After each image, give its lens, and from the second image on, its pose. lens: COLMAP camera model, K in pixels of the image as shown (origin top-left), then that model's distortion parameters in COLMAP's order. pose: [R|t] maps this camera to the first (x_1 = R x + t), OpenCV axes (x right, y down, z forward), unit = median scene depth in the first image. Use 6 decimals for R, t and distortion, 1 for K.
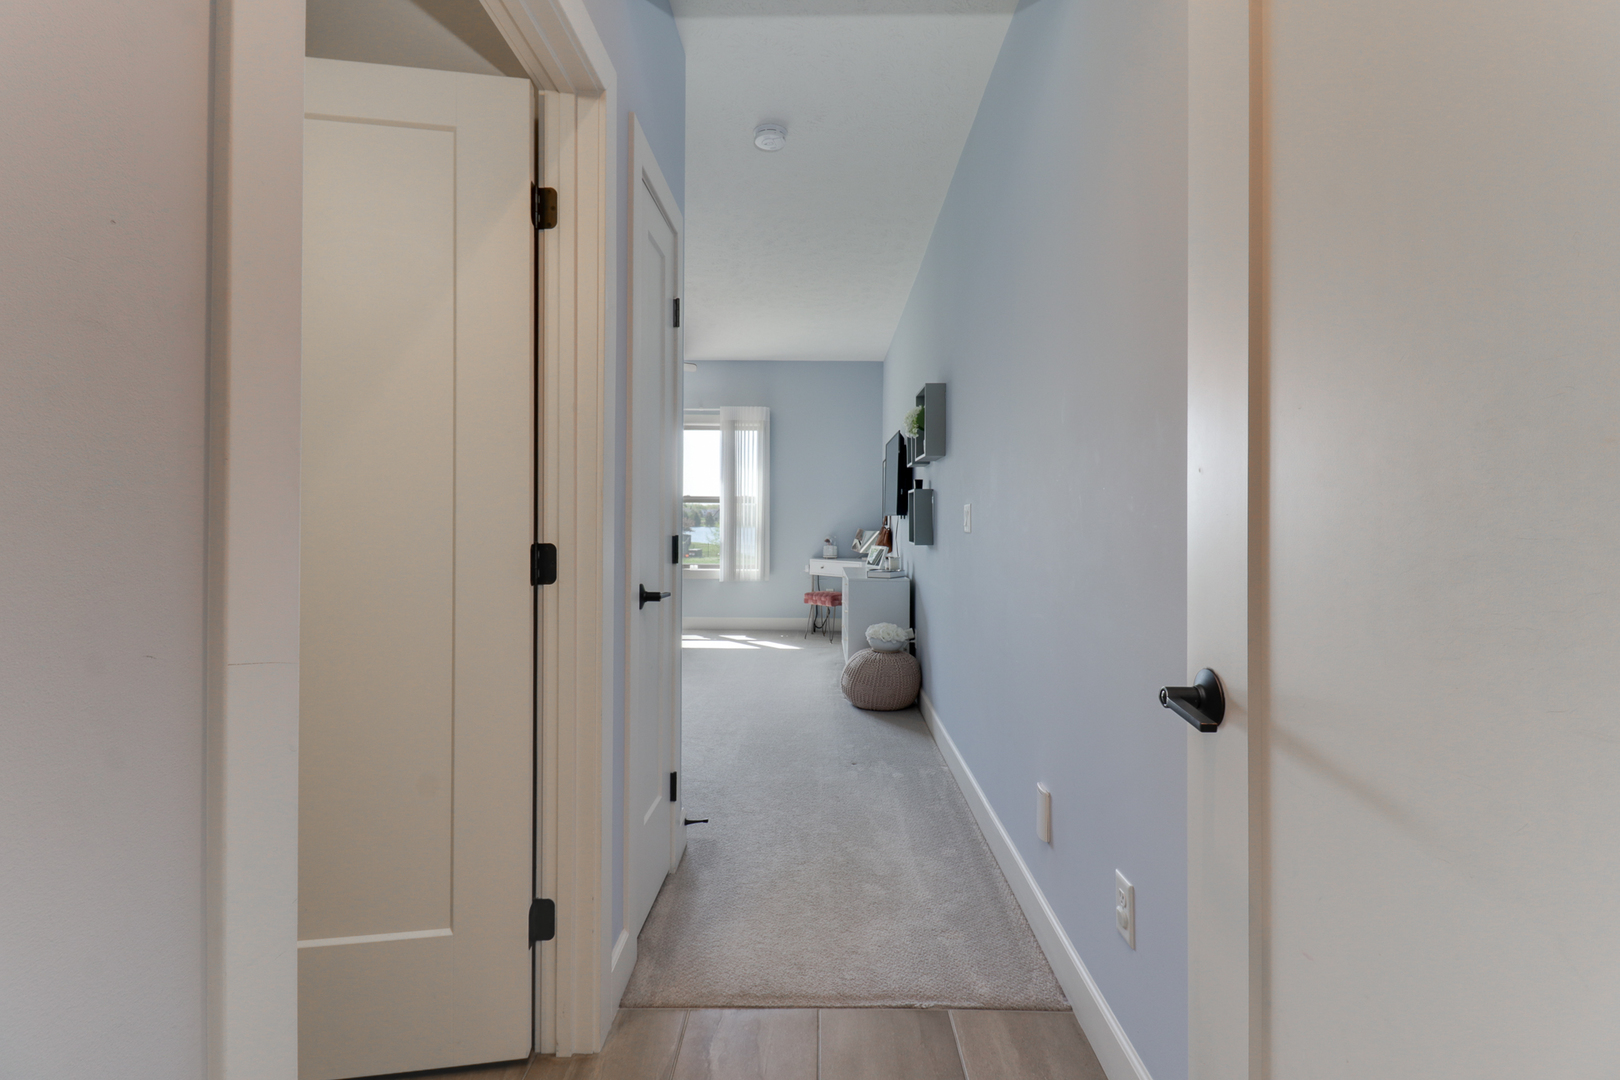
lens RADIAL K [[756.0, 0, 811.4], [0, 756.0, 526.9], [0, 0, 1]] dist [0.007358, -0.000244]
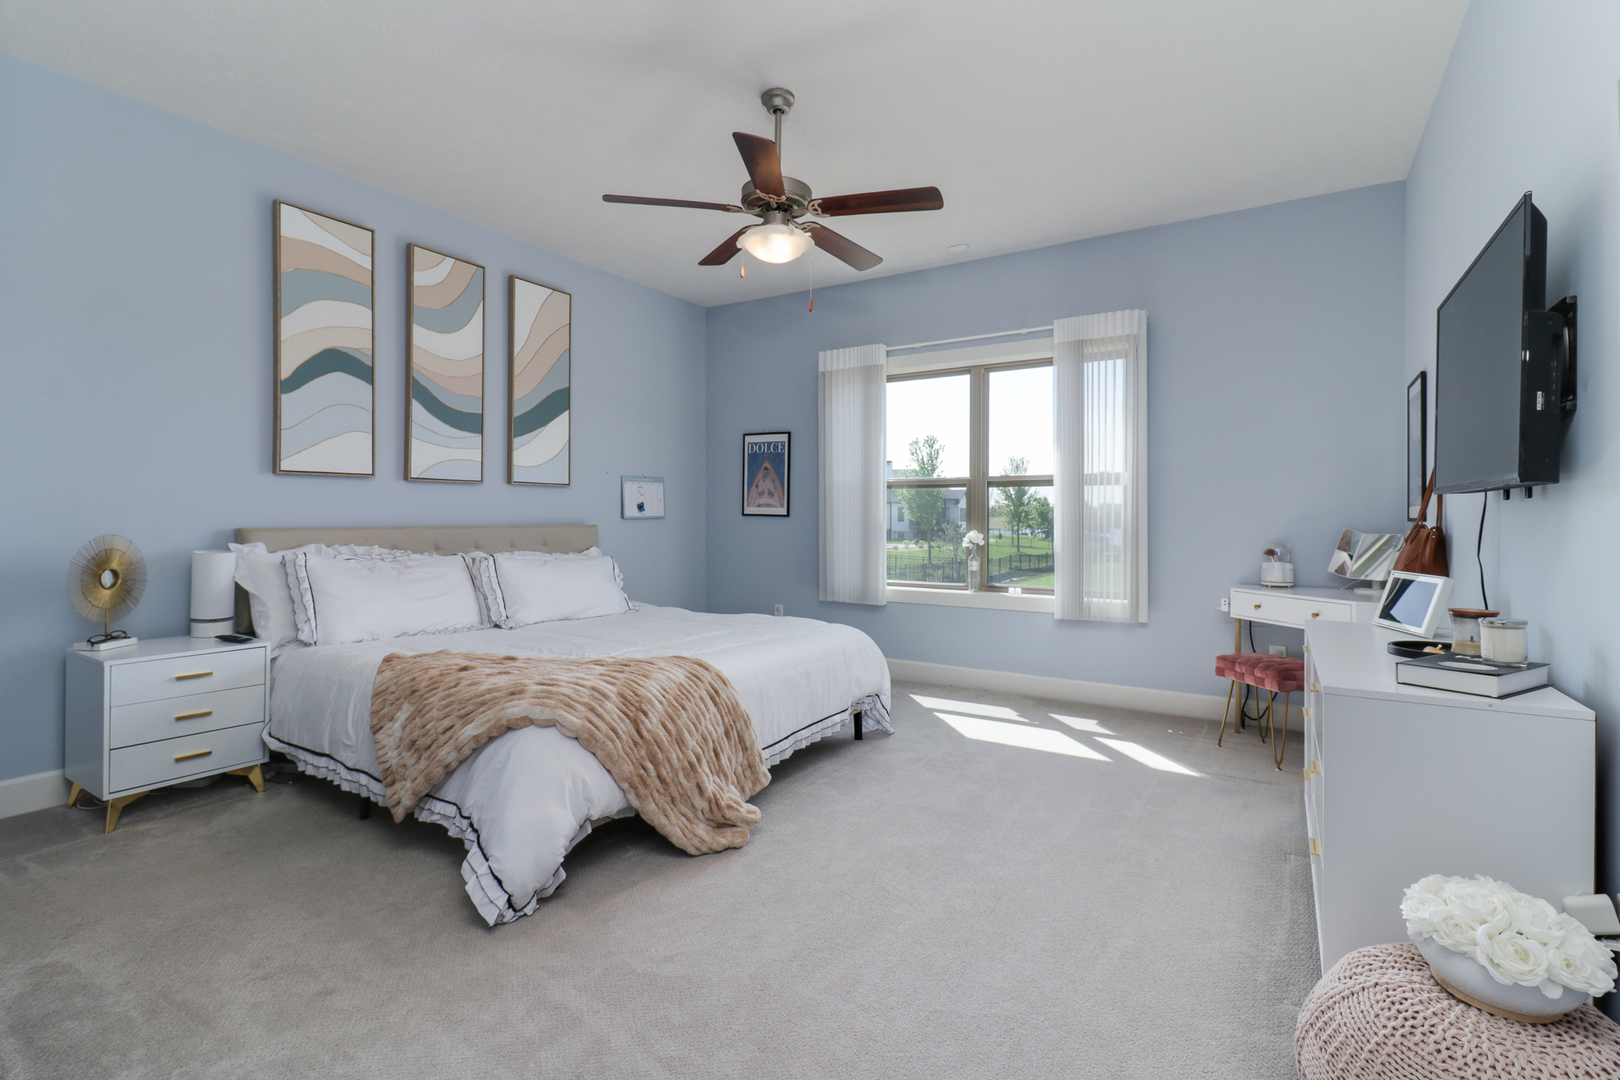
lens RADIAL K [[756.0, 0, 794.2], [0, 756.0, 520.9], [0, 0, 1]] dist [0.007358, -0.000244]
pose [[0.849210, -0.001769, -0.528052, 0.018152], [-0.001547, 0.999982, -0.005838, 0.000260], [0.528053, 0.005775, 0.849192, 0.400134]]
